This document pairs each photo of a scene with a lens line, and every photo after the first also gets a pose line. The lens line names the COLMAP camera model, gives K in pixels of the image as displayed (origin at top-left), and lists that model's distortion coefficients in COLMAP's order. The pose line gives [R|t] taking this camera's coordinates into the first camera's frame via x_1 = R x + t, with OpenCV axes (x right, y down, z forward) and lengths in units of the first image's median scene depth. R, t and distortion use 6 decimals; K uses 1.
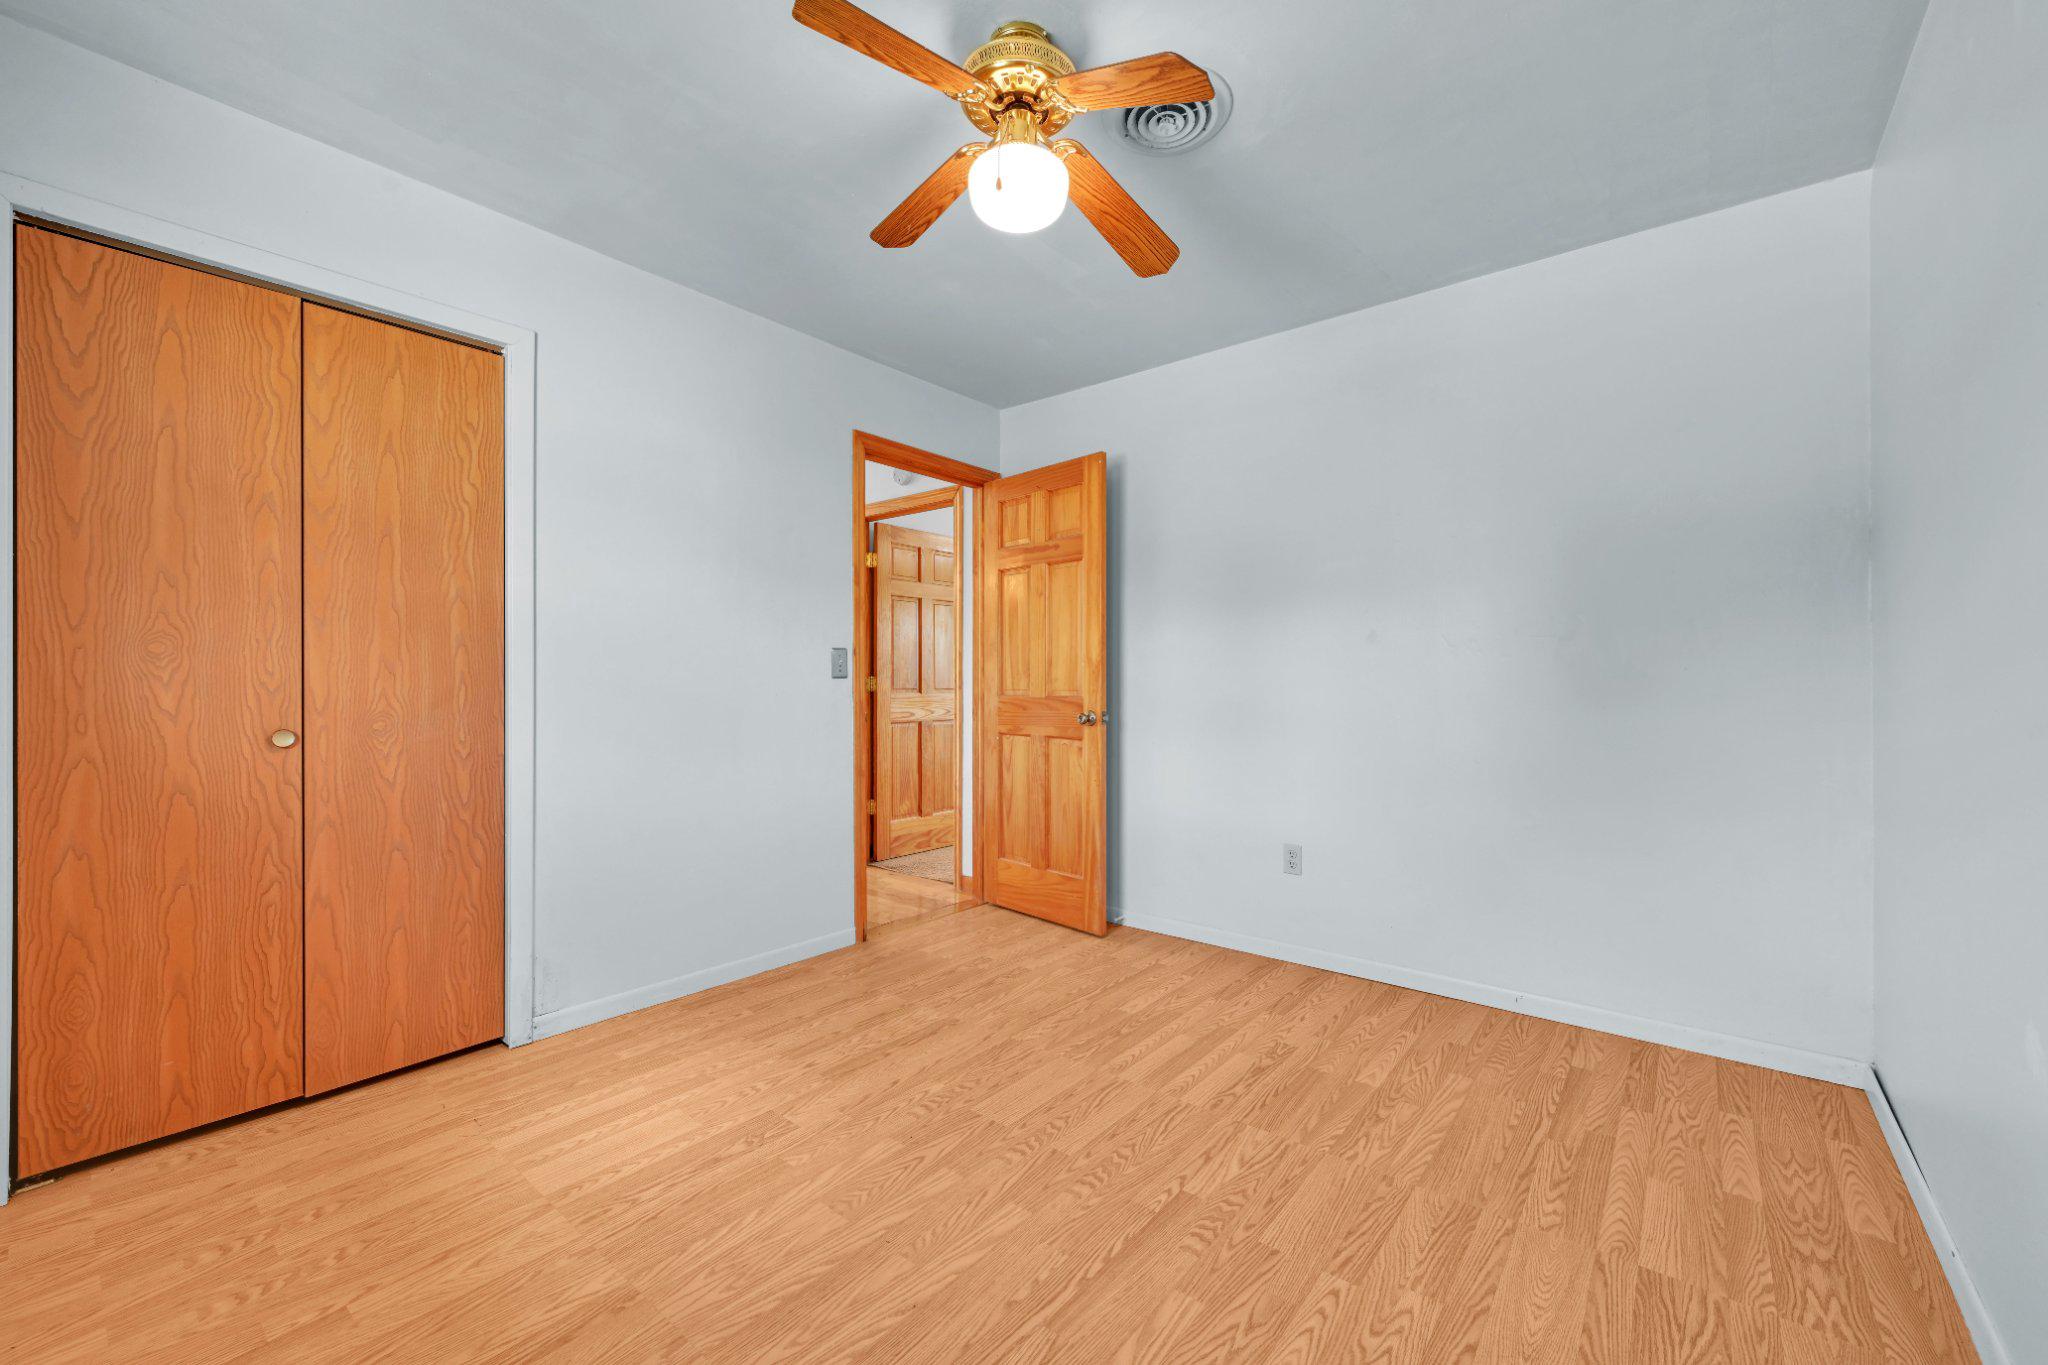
lens RADIAL K [[823.8, 0, 1026.4], [0, 823.8, 676.2], [0, 0, 1]] dist [-0.000957, 0.001112]
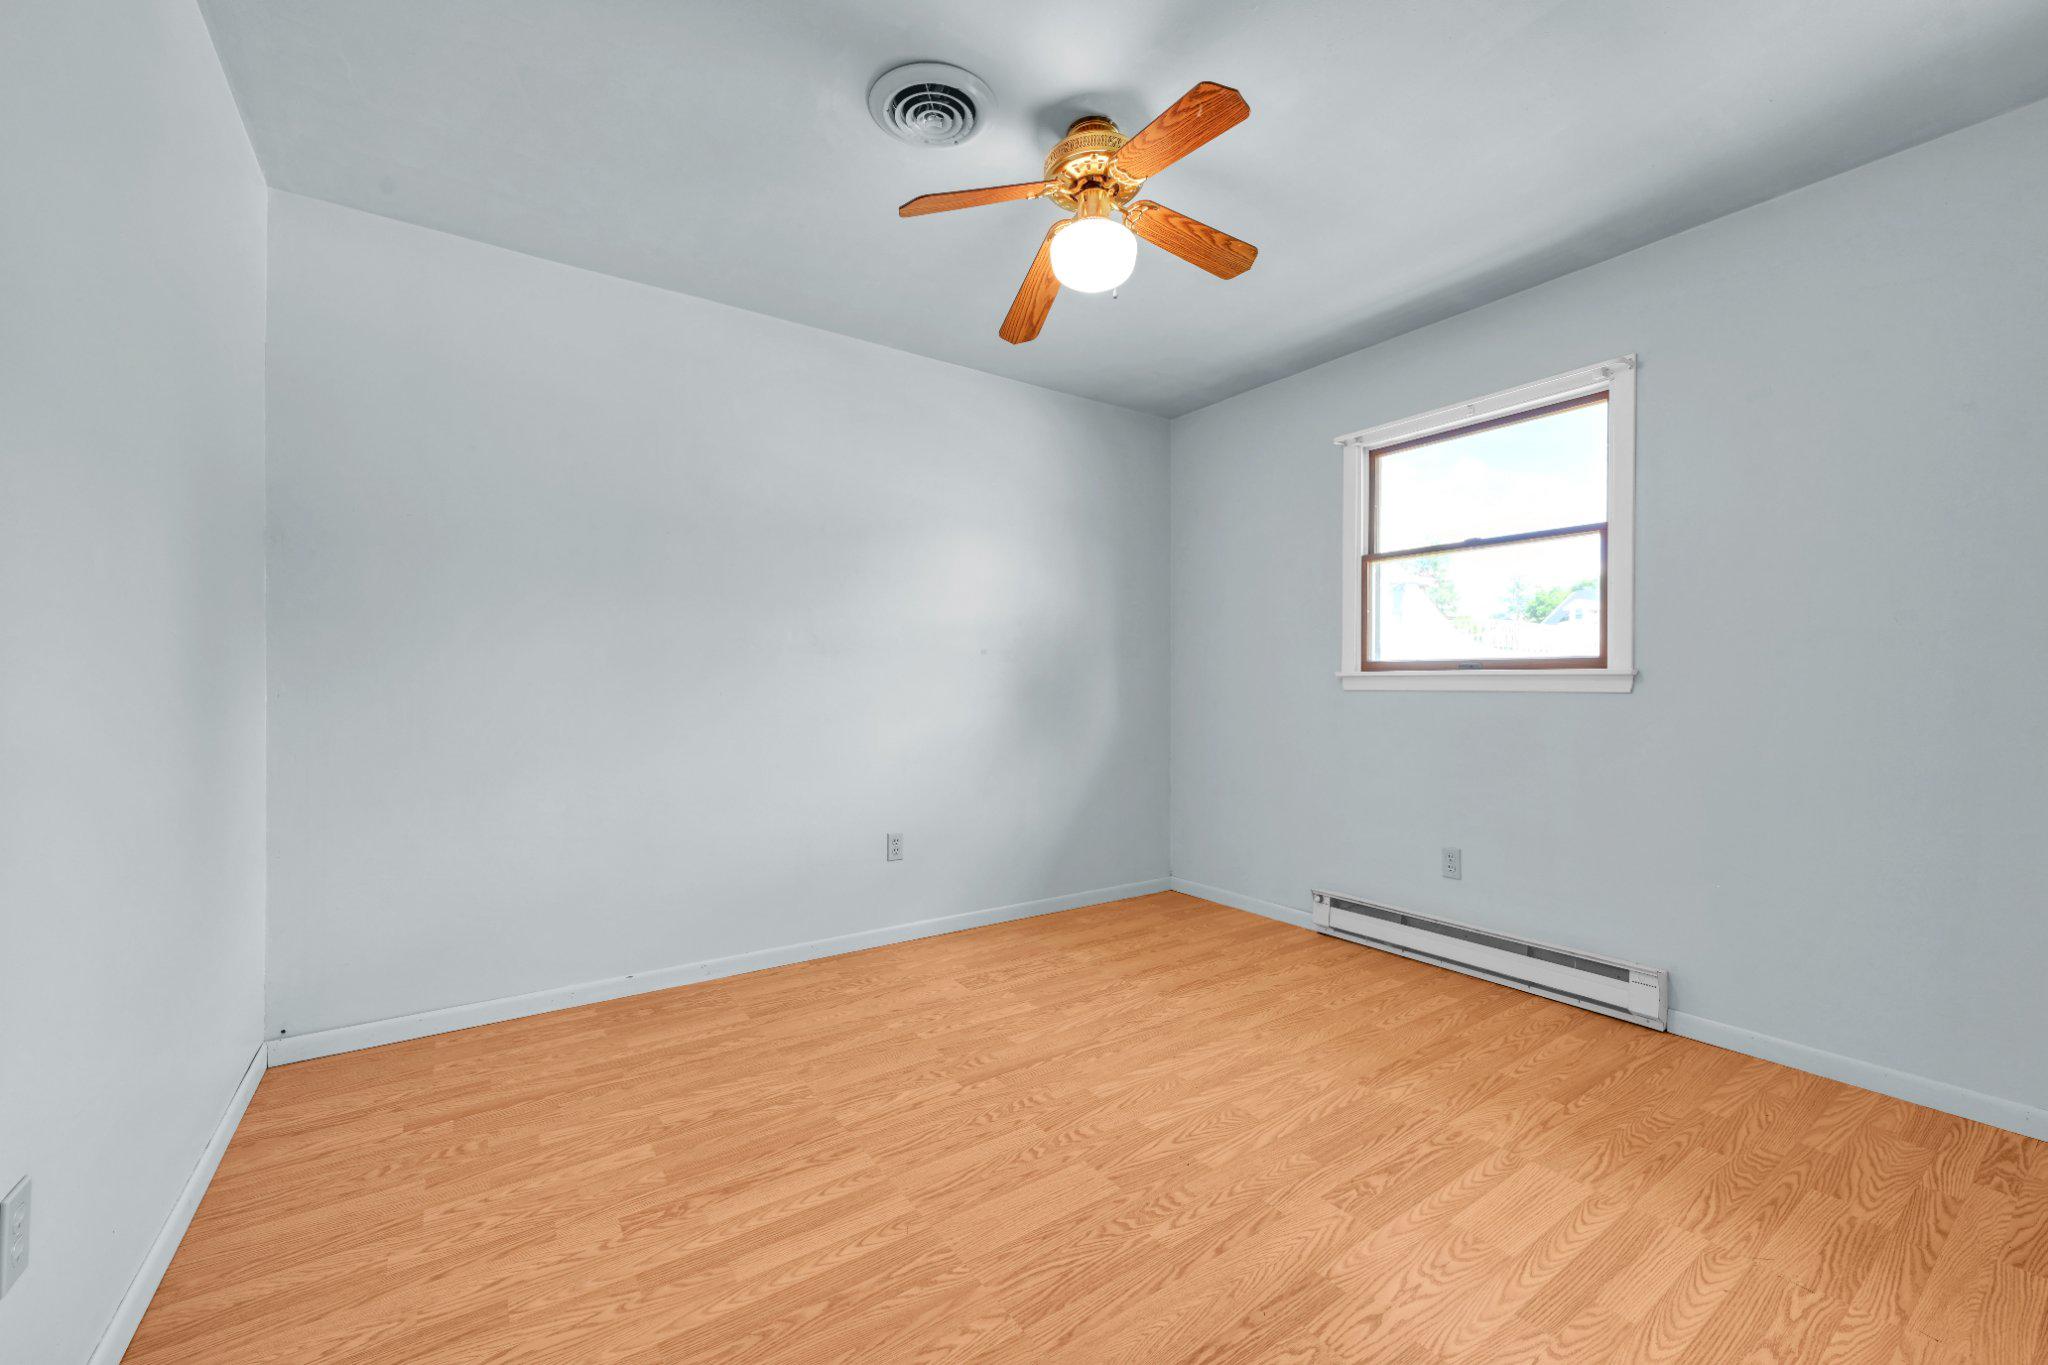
lens RADIAL K [[823.8, 0, 1026.4], [0, 823.8, 676.2], [0, 0, 1]] dist [-0.000957, 0.001112]
pose [[-0.962970, -0.000249, 0.269609, -0.217800], [-0.005785, 0.999788, -0.019739, 0.023416], [-0.269547, -0.020568, -0.962768, 1.987037]]
